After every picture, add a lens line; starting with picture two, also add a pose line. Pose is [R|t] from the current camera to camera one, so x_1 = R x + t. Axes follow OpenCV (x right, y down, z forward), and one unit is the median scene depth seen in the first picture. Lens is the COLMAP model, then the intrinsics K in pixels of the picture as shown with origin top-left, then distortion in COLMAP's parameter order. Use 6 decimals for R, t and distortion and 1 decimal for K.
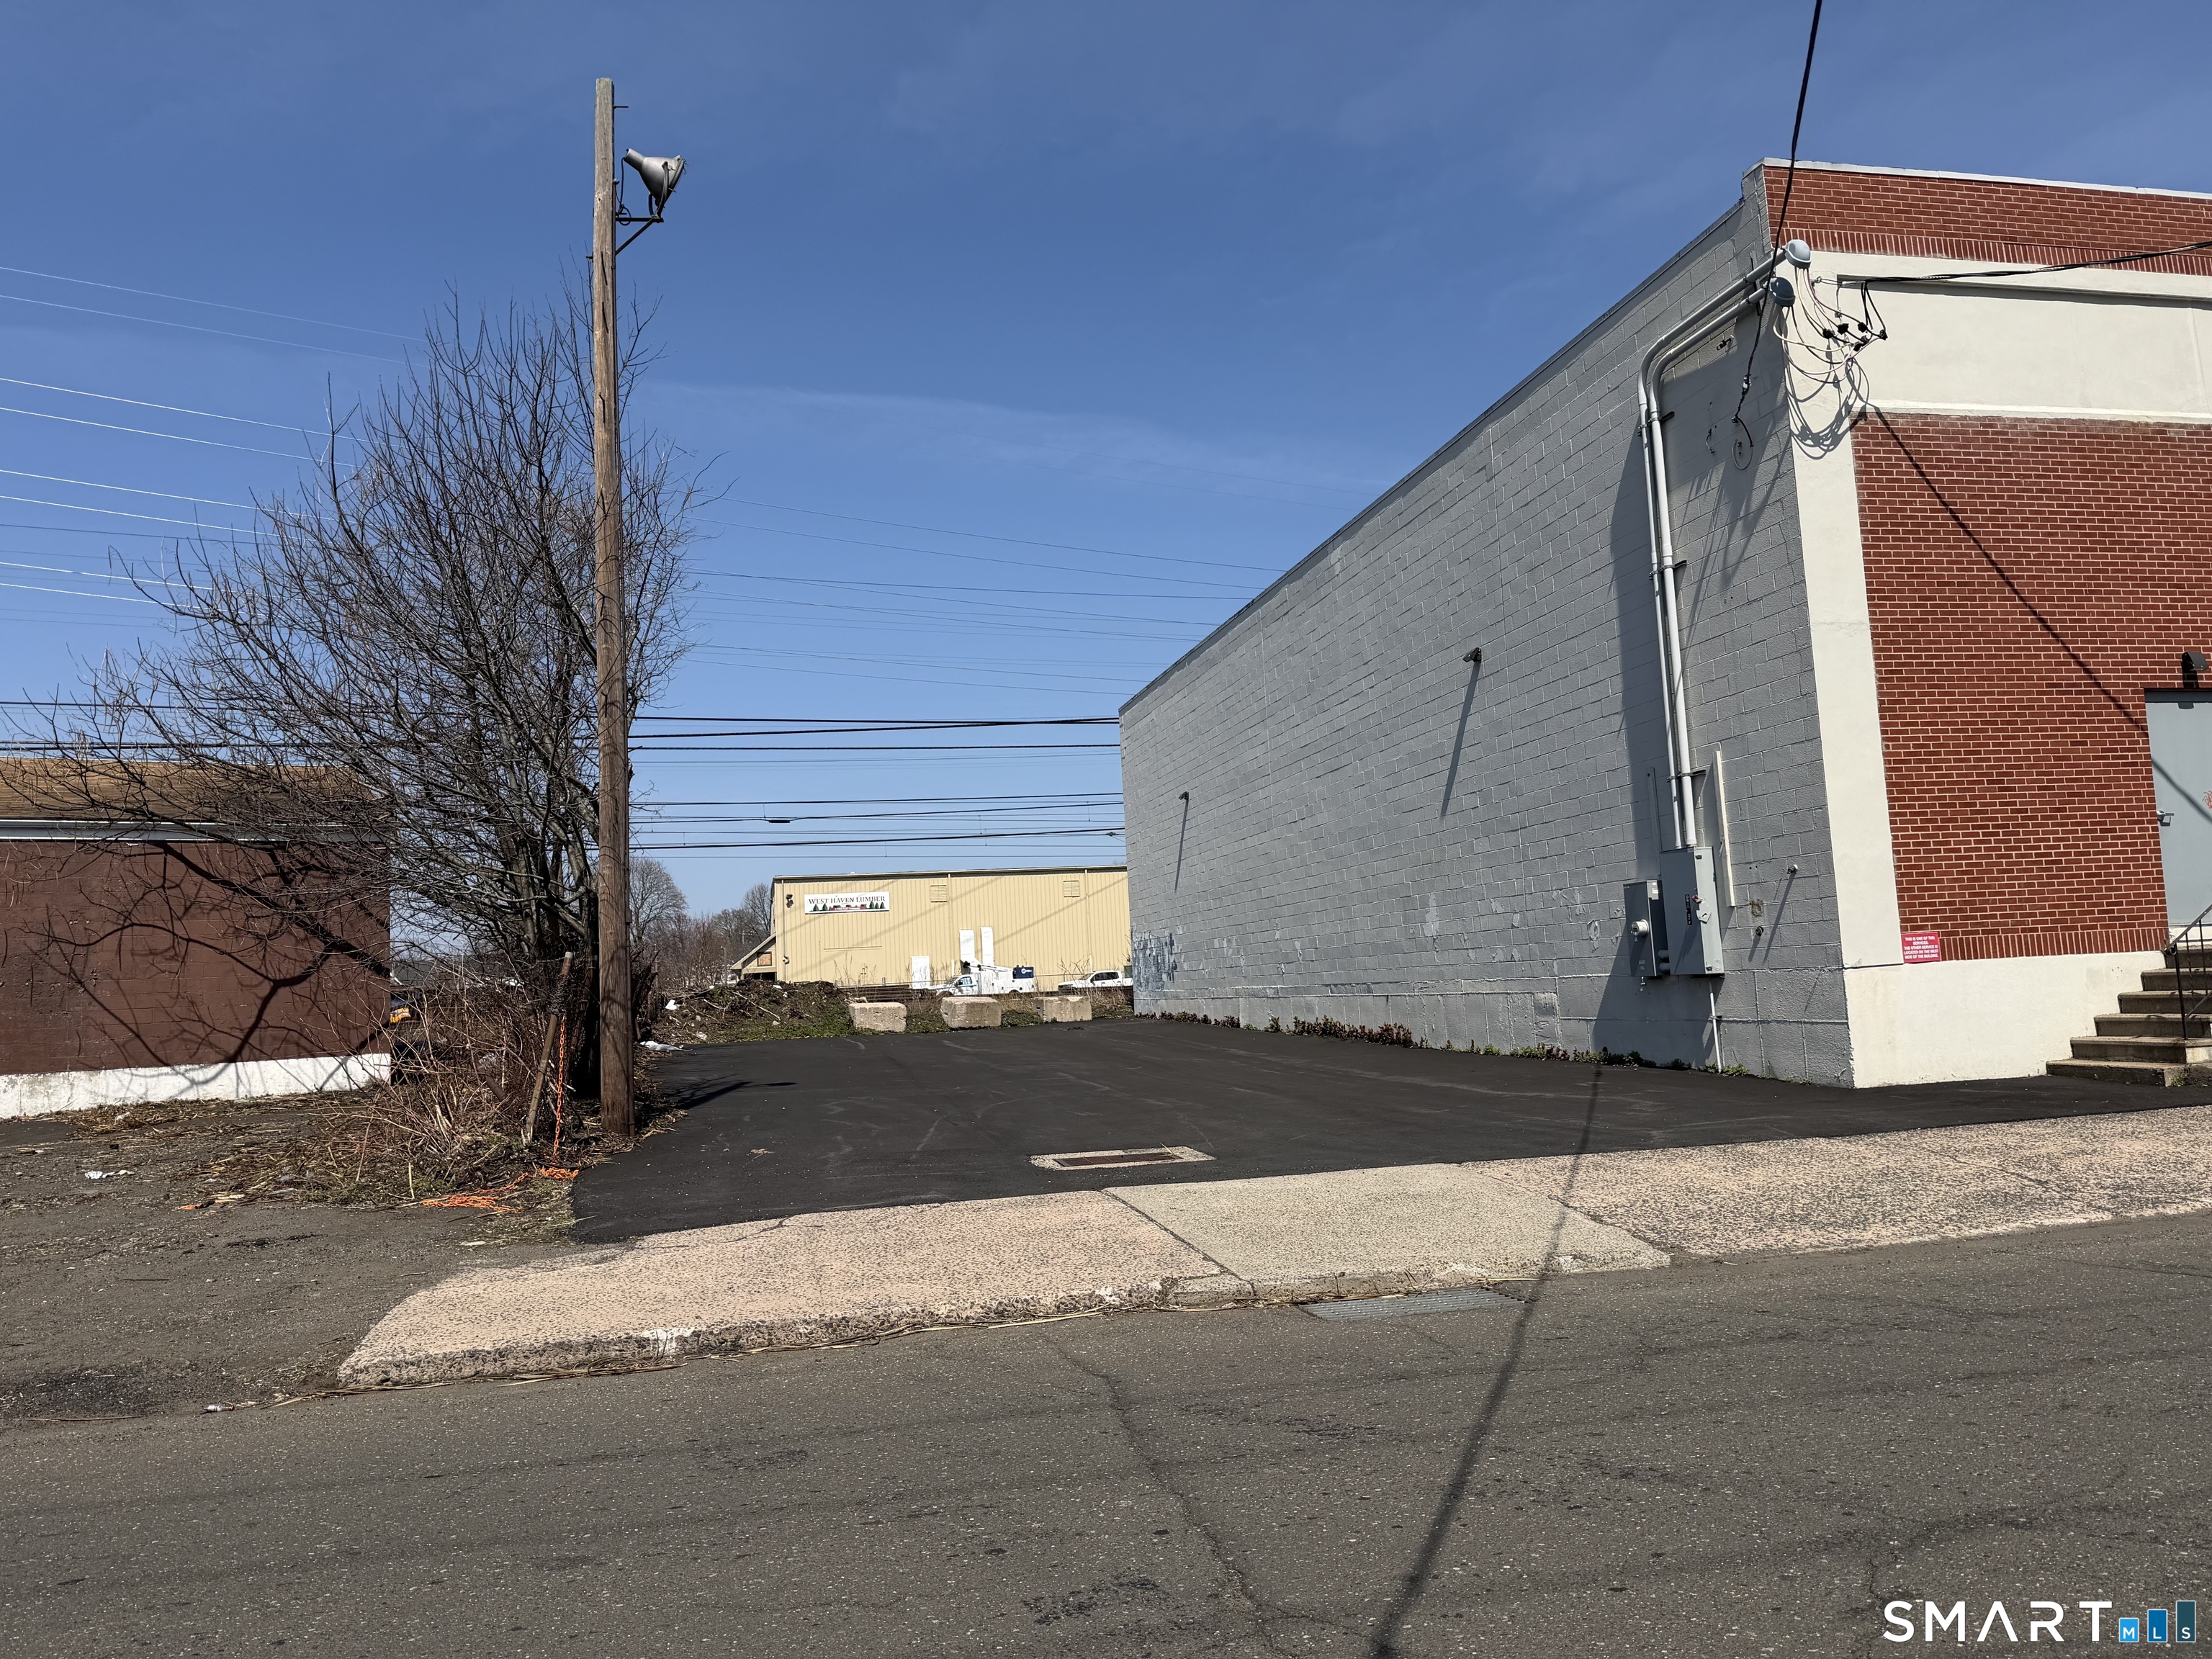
lens RADIAL K [[1525.2, 0, 1106.0], [0, 1525.2, 829.5], [0, 0, 1]] dist [0.047448, -0.001086]
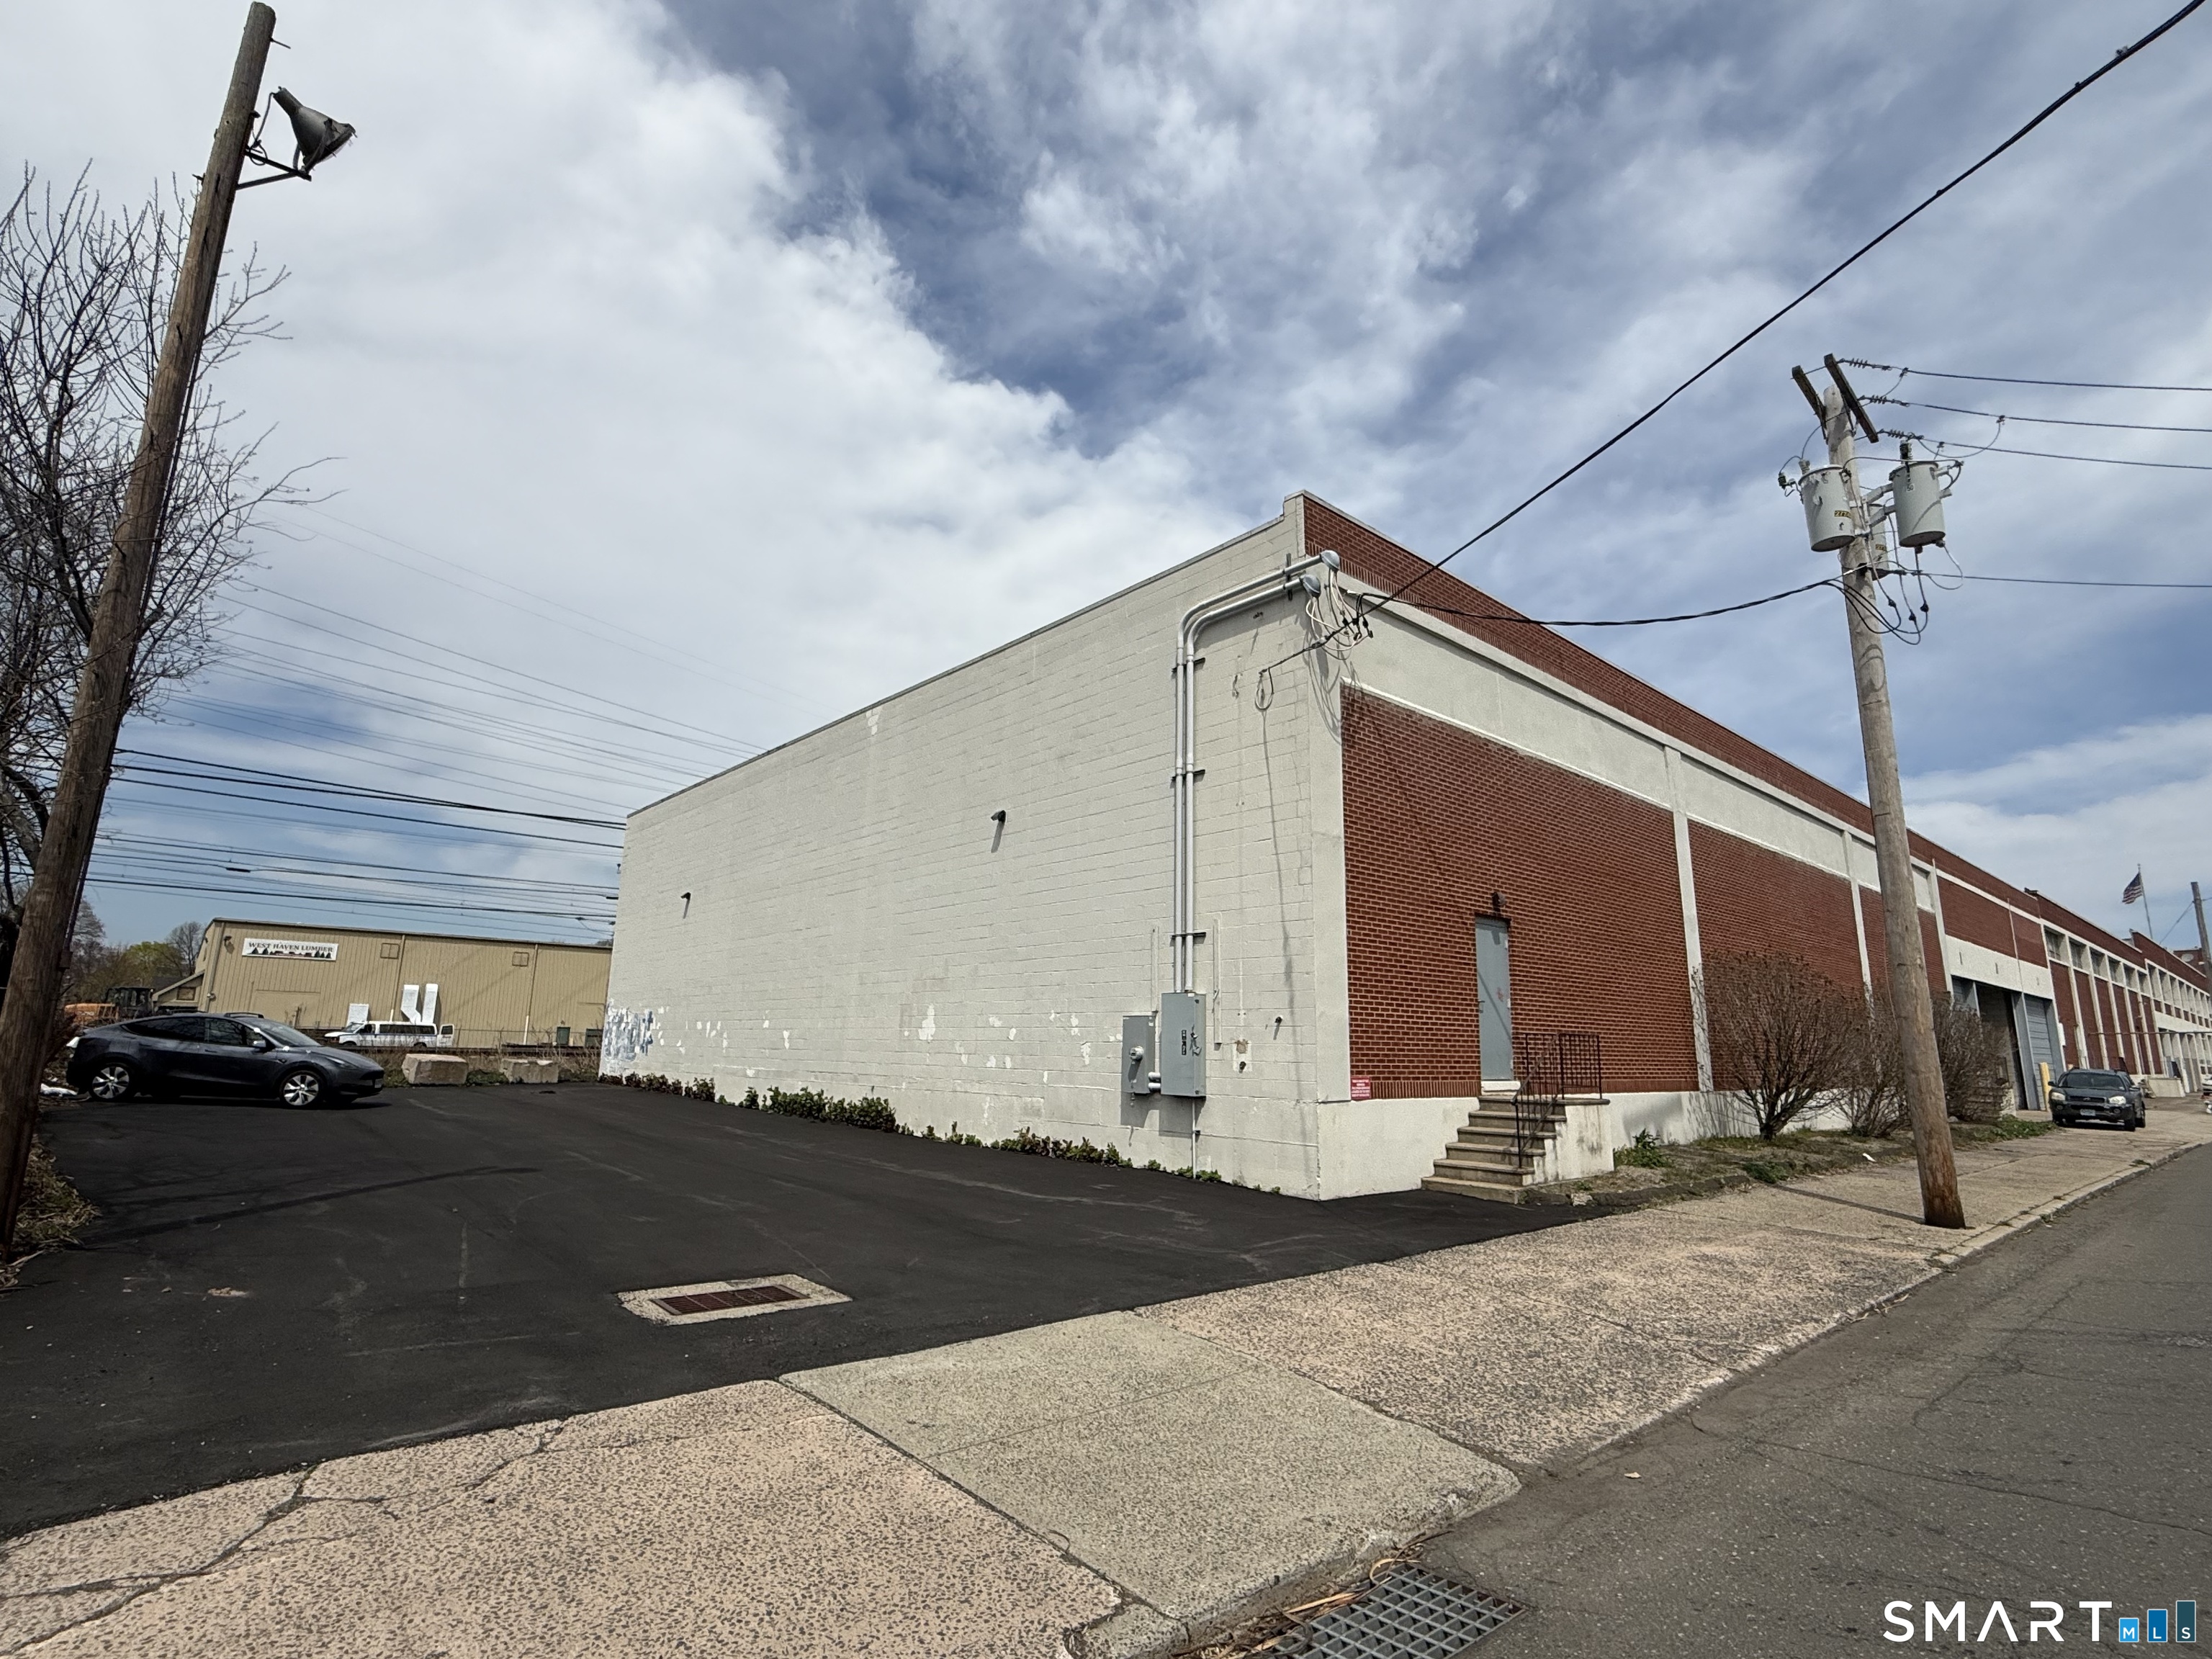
lens RADIAL K [[1060.7, 0, 1106.0], [0, 1060.7, 829.5], [0, 0, 1]] dist [0.009465, -0.010551]
pose [[0.875917, 0.163728, 0.453832, -0.078735], [-0.113005, 0.984114, -0.136932, 0.005898], [-0.469041, 0.068656, 0.880504, 0.213059]]
